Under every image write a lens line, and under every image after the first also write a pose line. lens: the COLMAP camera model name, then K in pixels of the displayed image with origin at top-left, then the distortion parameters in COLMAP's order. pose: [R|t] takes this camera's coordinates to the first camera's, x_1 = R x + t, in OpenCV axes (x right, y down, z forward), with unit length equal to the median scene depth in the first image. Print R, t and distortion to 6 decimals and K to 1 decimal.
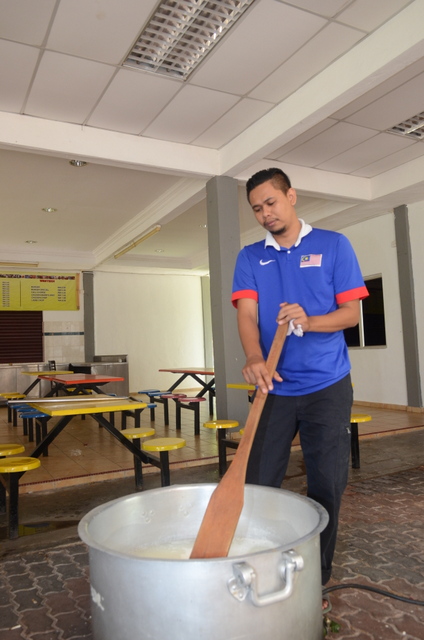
lens RADIAL K [[499.3, 0, 212.0], [0, 499.3, 320.0], [0, 0, 1]] dist [-0.014584, -0.010077]
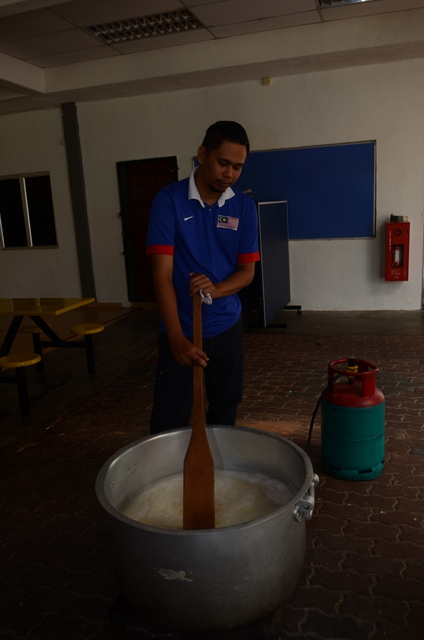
lens RADIAL K [[499.5, 0, 212.0], [0, 499.5, 320.0], [0, 0, 1]] dist [-0.011925, -0.044534]
pose [[0.715892, -0.136875, 0.684663, -0.148966], [-0.024530, 0.975061, 0.220579, -0.035973], [-0.697780, -0.174706, 0.694681, 0.054728]]
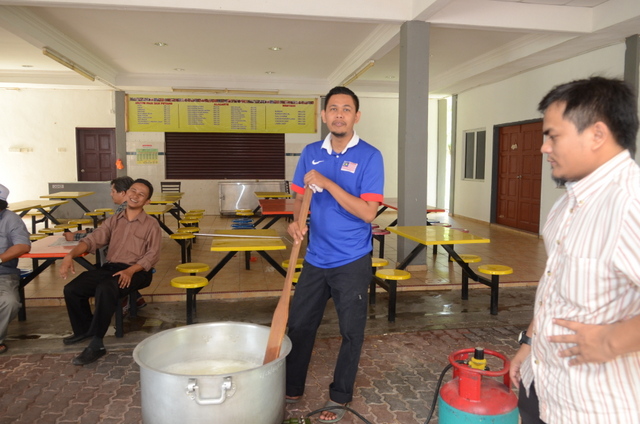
lens RADIAL K [[499.3, 0, 320.0], [0, 499.3, 212.0], [0, 0, 1]] dist [-0.014584, -0.010077]
pose [[0.945296, 0.073616, -0.317800, 0.157061], [-0.018284, 0.984630, 0.173694, -0.062718], [0.325702, -0.158381, 0.932112, -0.060124]]
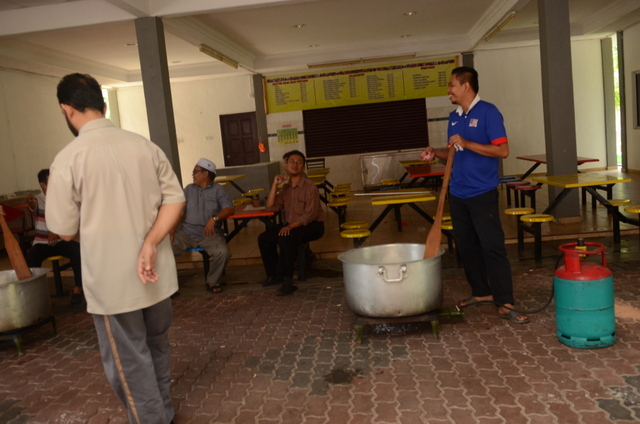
lens RADIAL K [[592.8, 0, 320.0], [0, 592.8, 212.0], [0, 0, 1]] dist [-0.009528, -0.022946]
pose [[0.837927, 0.024067, -0.545251, 0.241876], [0.097692, 0.976280, 0.193222, -0.071530], [0.536968, -0.215172, 0.815700, -0.273252]]
